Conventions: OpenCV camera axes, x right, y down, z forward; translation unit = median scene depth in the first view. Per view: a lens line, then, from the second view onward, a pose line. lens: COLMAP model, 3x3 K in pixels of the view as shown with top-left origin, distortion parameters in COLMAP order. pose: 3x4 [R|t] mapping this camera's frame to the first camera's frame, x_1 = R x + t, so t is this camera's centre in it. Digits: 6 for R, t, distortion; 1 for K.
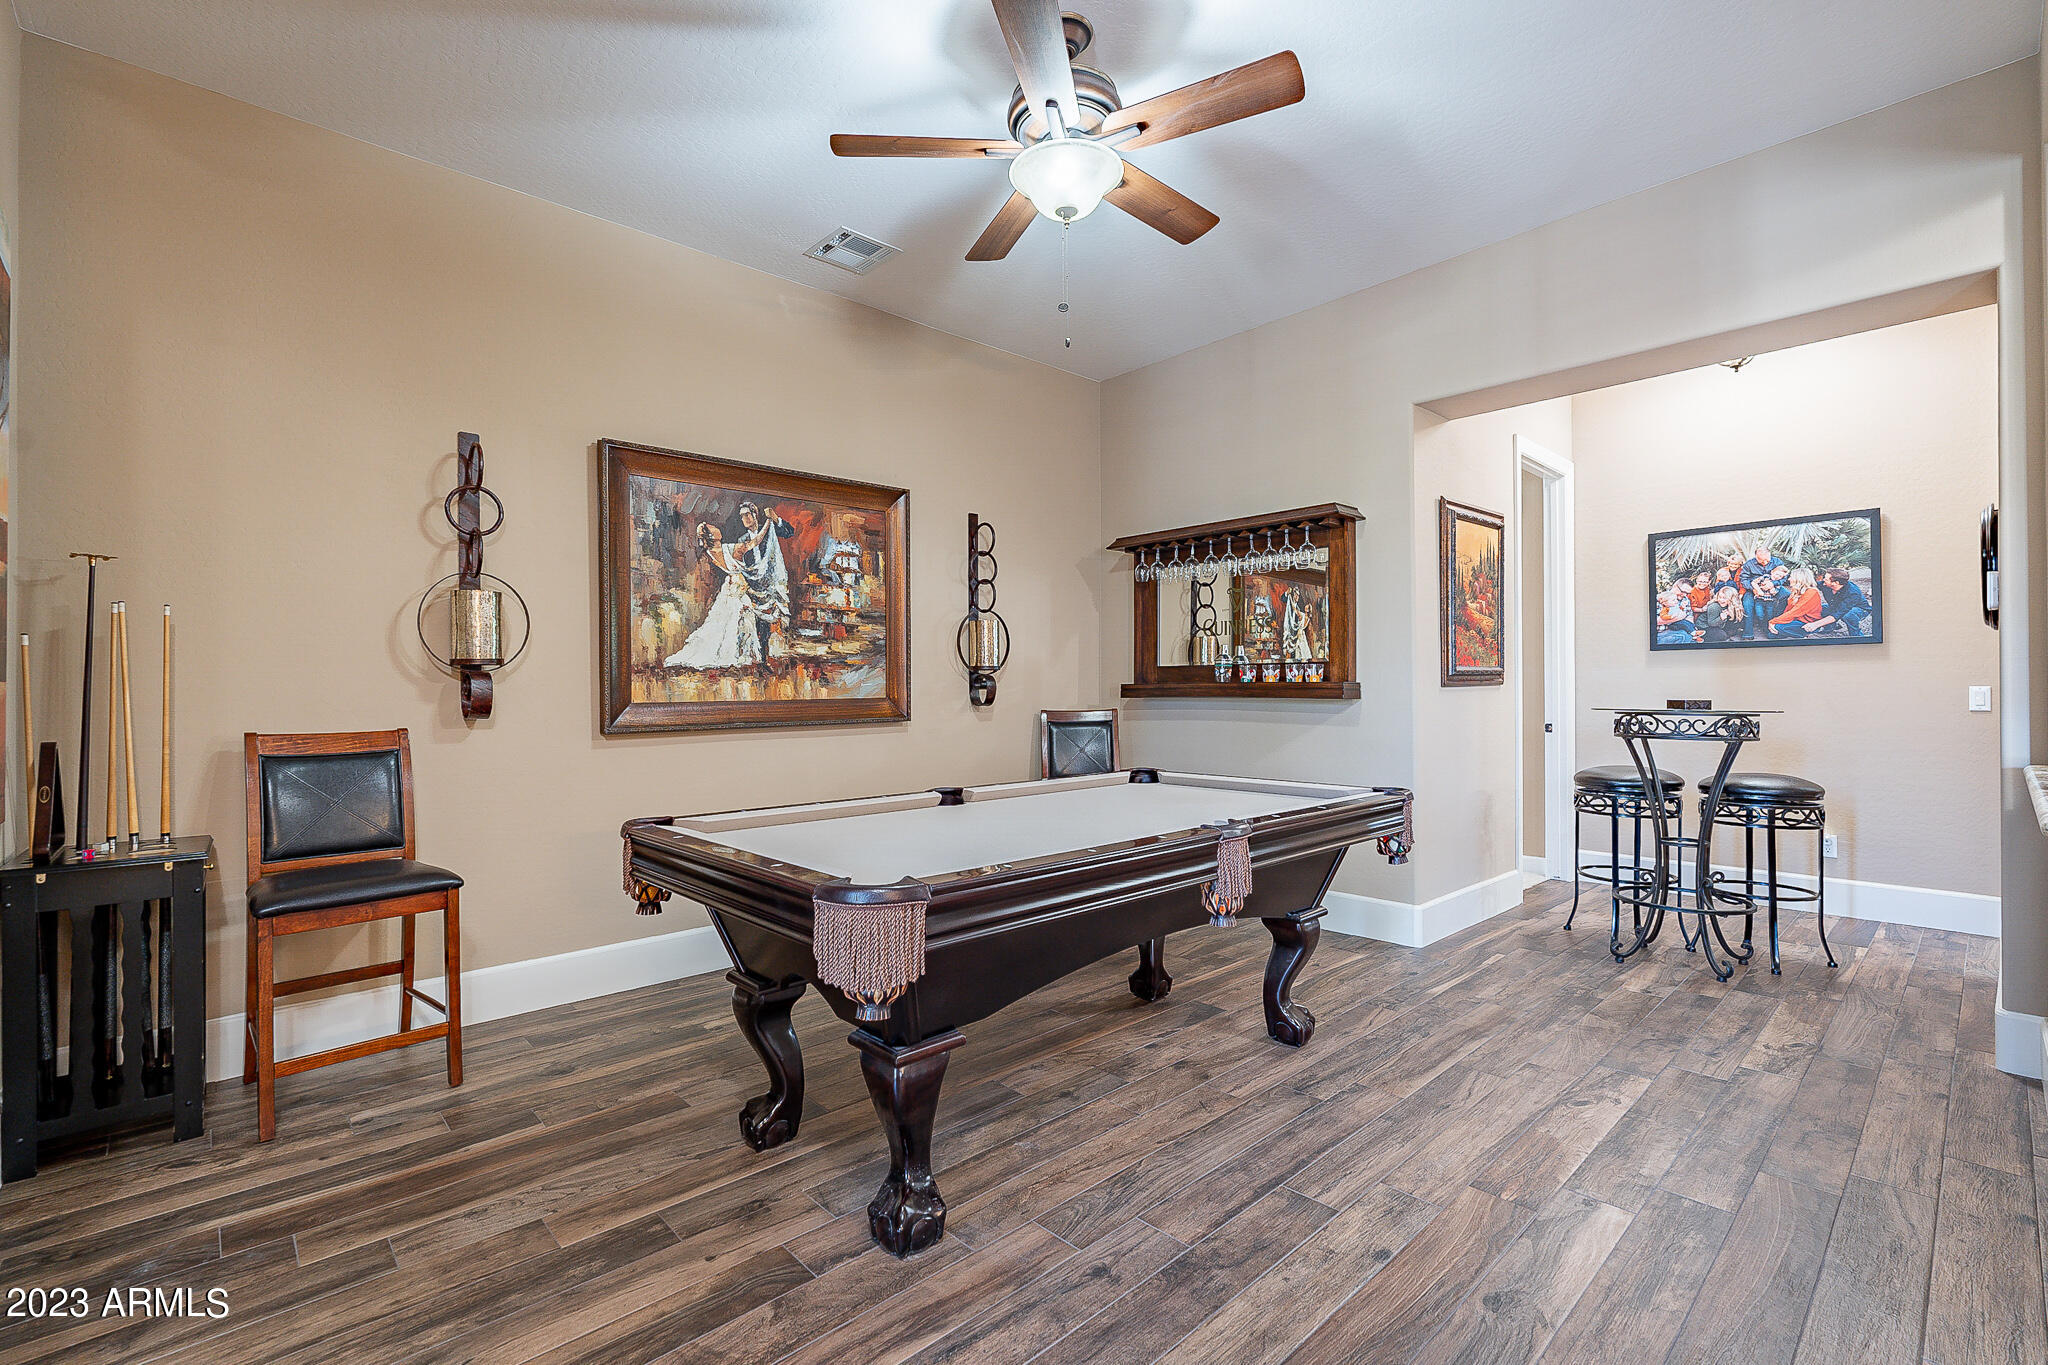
lens RADIAL K [[925.7, 0, 1025.2], [0, 925.7, 685.0], [0, 0, 1]] dist [-0.000125, 0.000587]
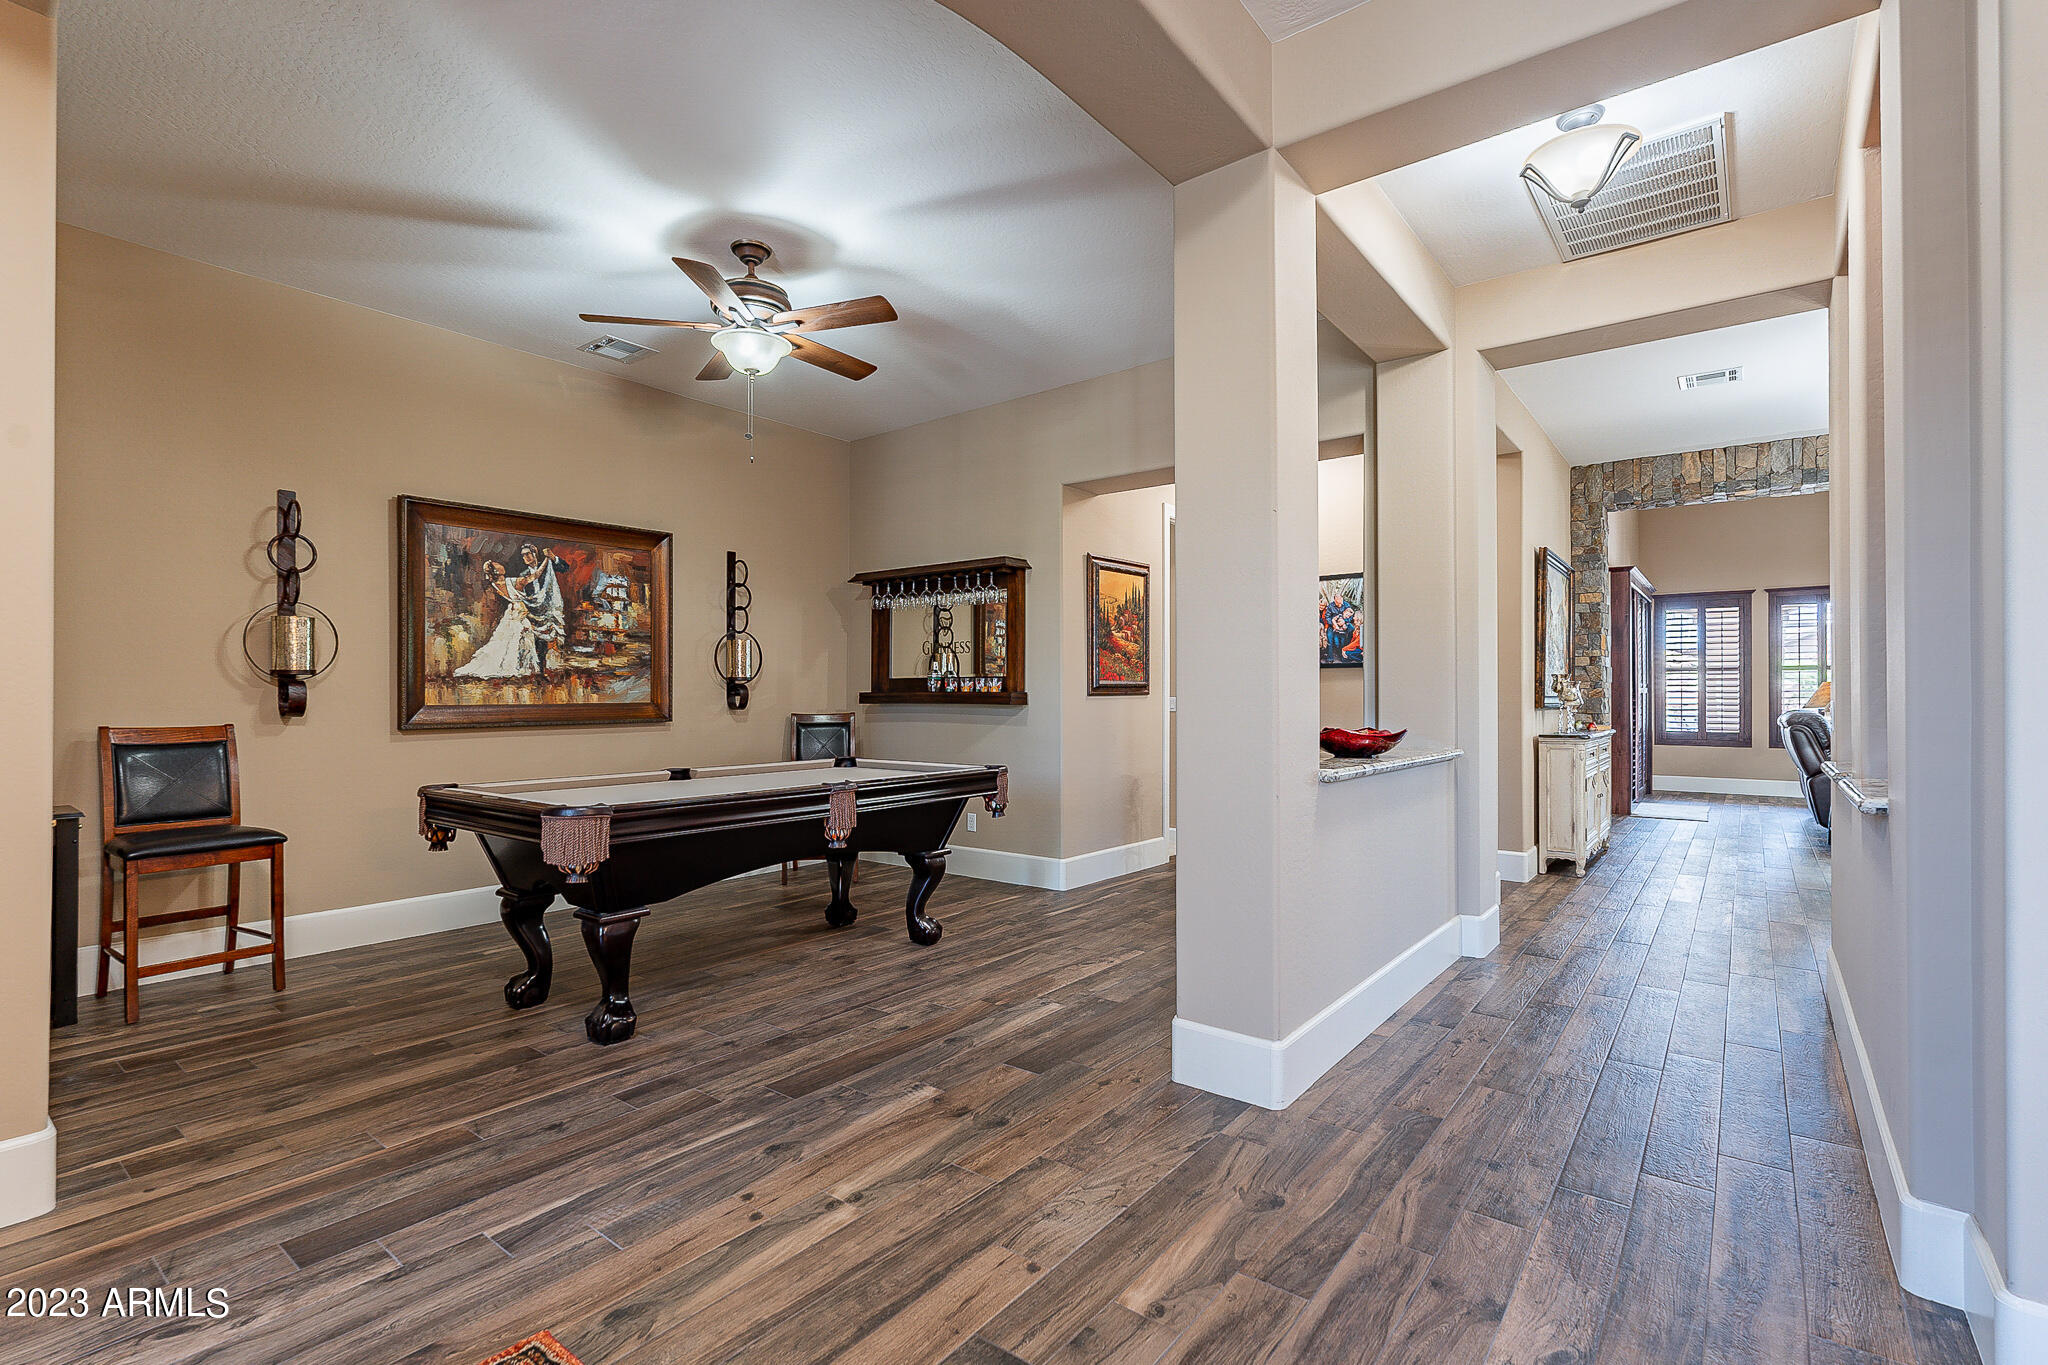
lens RADIAL K [[955.8, 0, 1025.4], [0, 955.8, 687.5], [0, 0, 1]] dist [0.001400, 0.000148]
pose [[0.986907, 0.006678, 0.161149, 0.185584], [-0.005683, 0.999962, -0.006637, -0.001006], [-0.161187, 0.005635, 0.986908, -0.451292]]
